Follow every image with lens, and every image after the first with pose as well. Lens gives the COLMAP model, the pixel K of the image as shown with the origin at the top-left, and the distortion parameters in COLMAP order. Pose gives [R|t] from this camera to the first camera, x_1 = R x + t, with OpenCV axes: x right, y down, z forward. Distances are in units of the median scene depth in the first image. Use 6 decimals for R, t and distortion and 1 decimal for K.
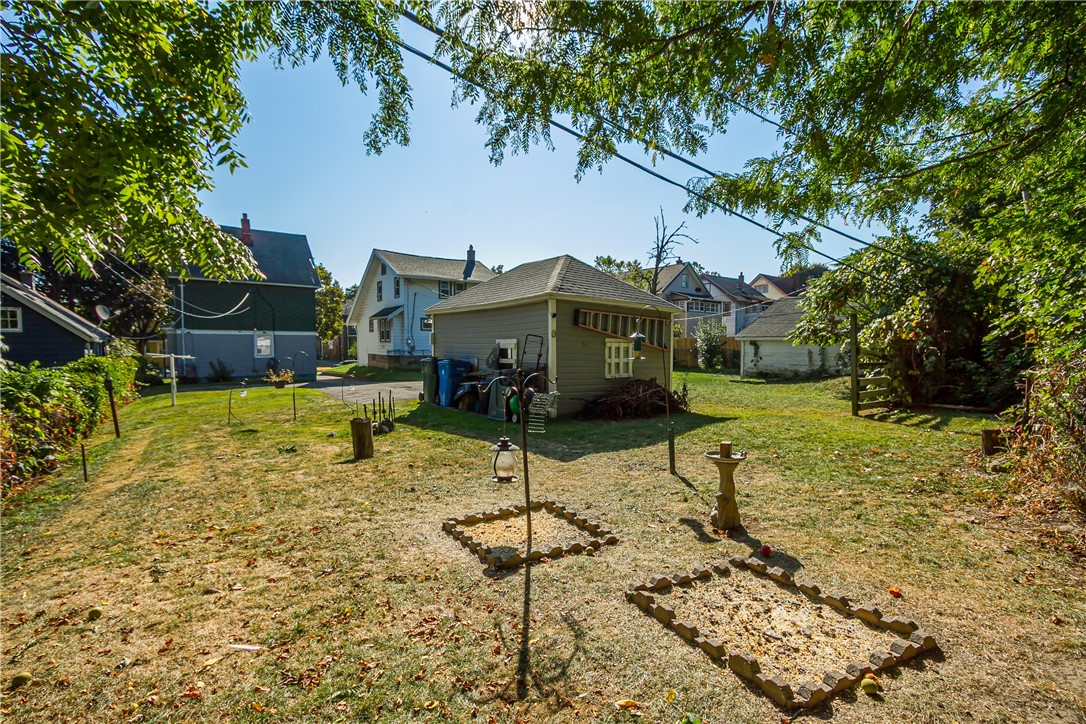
lens RADIAL K [[488.0, 0, 548.5], [0, 488.0, 365.5], [0, 0, 1]] dist [0.000110, -0.000289]
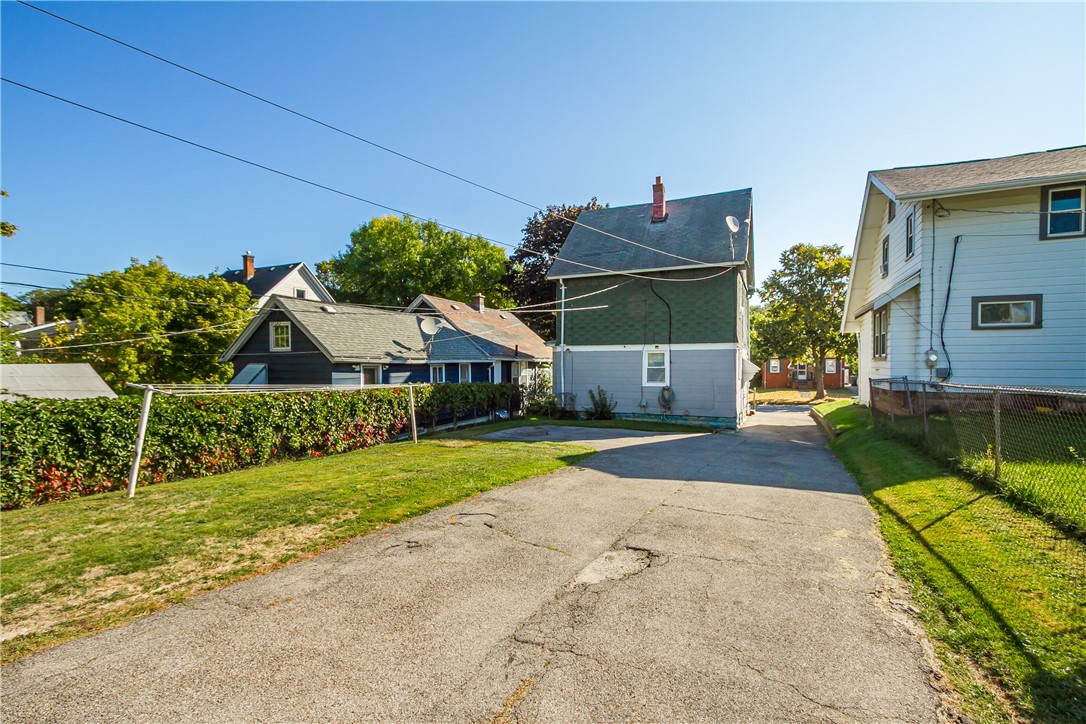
lens RADIAL K [[488.0, 0, 548.5], [0, 488.0, 365.5], [0, 0, 1]] dist [0.000110, -0.000289]
pose [[0.454264, -0.000390, -0.890867, -0.066190], [-0.038704, 0.999047, -0.020174, -0.021091], [0.890026, 0.043645, 0.453816, 0.515266]]
